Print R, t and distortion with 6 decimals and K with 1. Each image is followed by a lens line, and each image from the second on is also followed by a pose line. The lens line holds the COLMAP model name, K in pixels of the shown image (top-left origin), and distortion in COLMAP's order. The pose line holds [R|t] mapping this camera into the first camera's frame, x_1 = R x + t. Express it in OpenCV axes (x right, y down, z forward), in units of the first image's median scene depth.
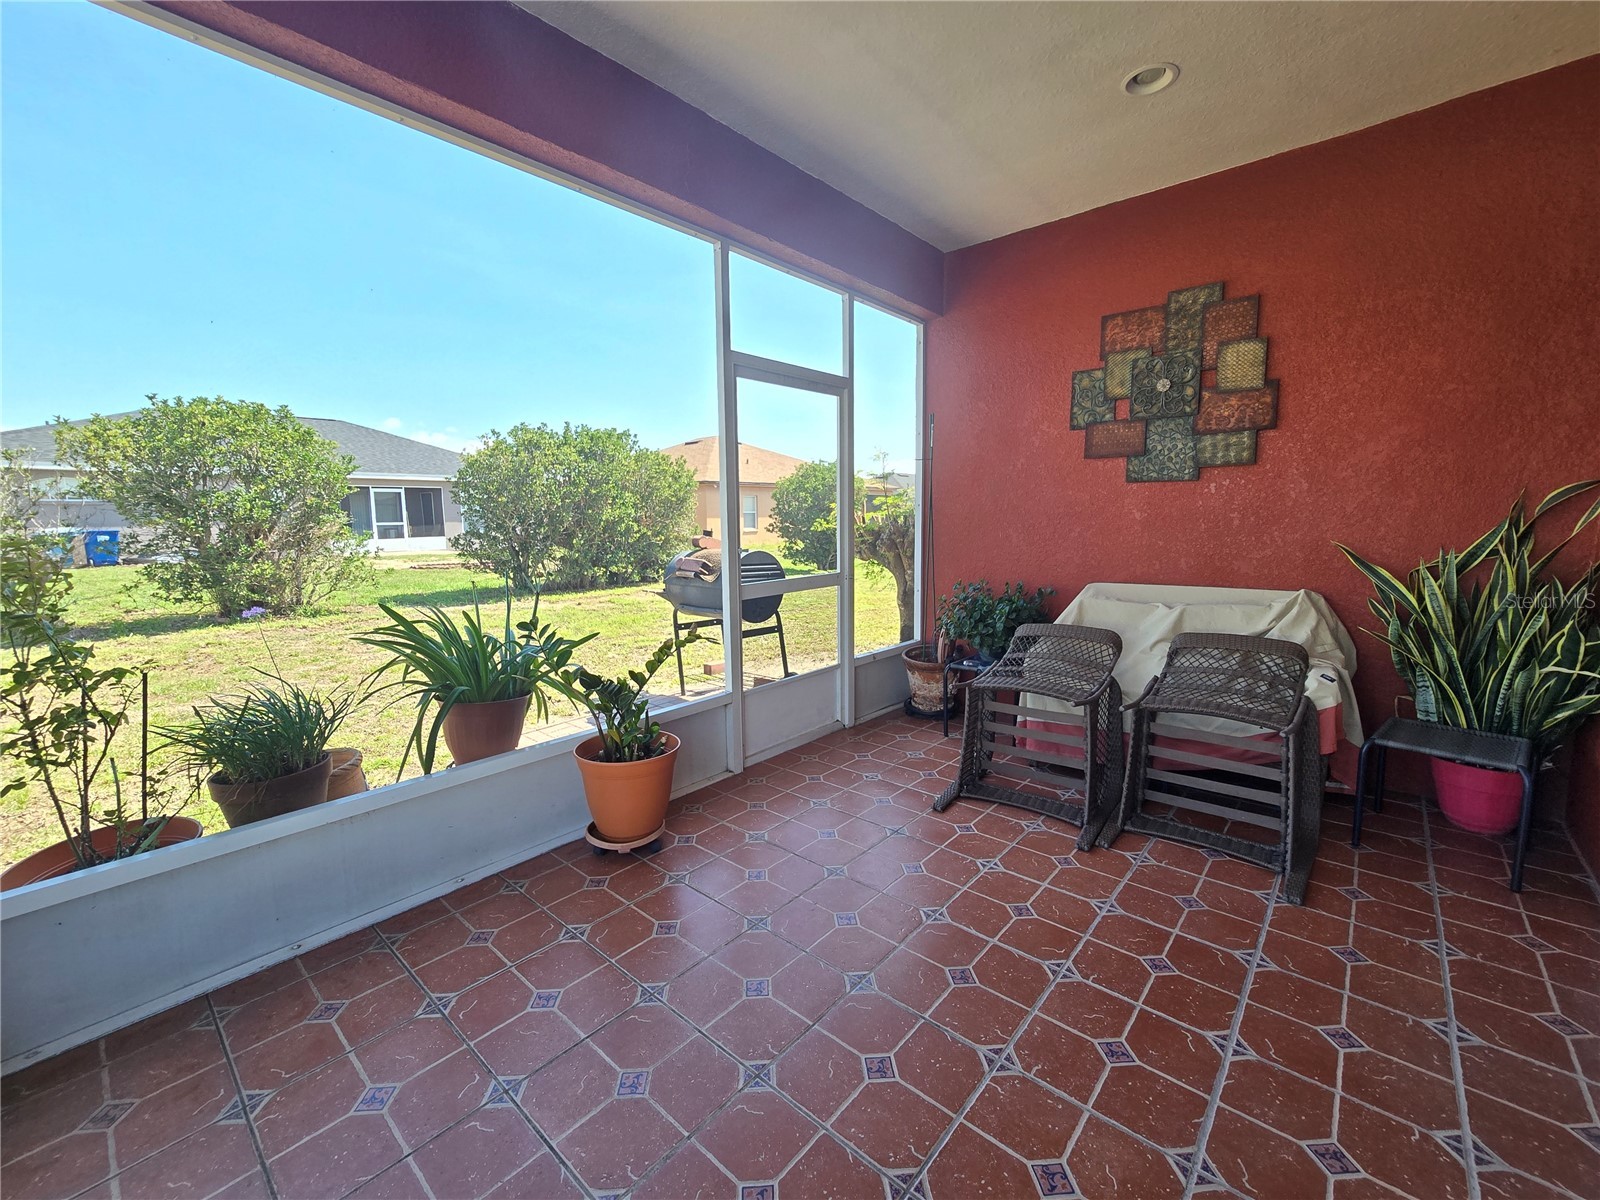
lens RADIAL K [[657.8, 0, 790.0], [0, 657.8, 596.5], [0, 0, 1]] dist [-0.000352, 0.000372]
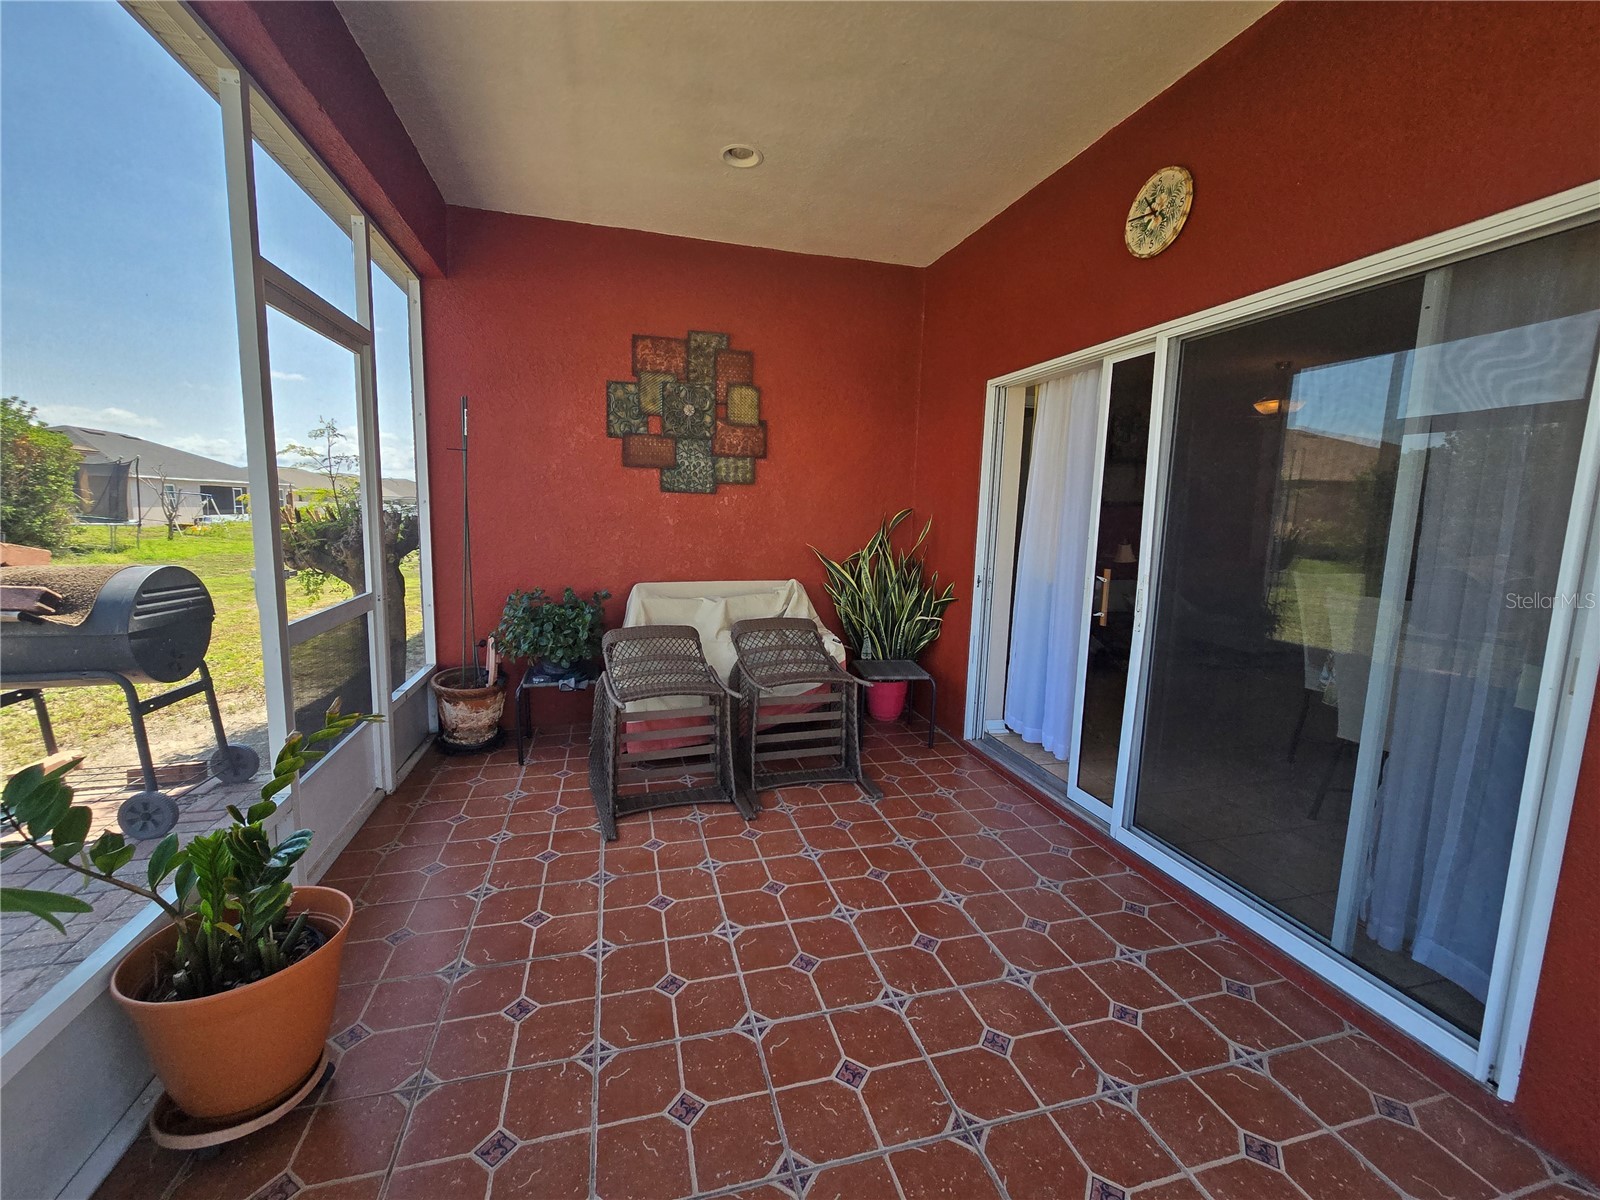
lens RADIAL K [[657.8, 0, 790.8], [0, 657.8, 597.6], [0, 0, 1]] dist [-0.000352, 0.000372]
pose [[0.547483, -0.088178, 0.832158, -0.342297], [0.069171, 0.995798, 0.060010, -0.051466], [-0.833953, 0.024707, 0.551282, 0.229675]]
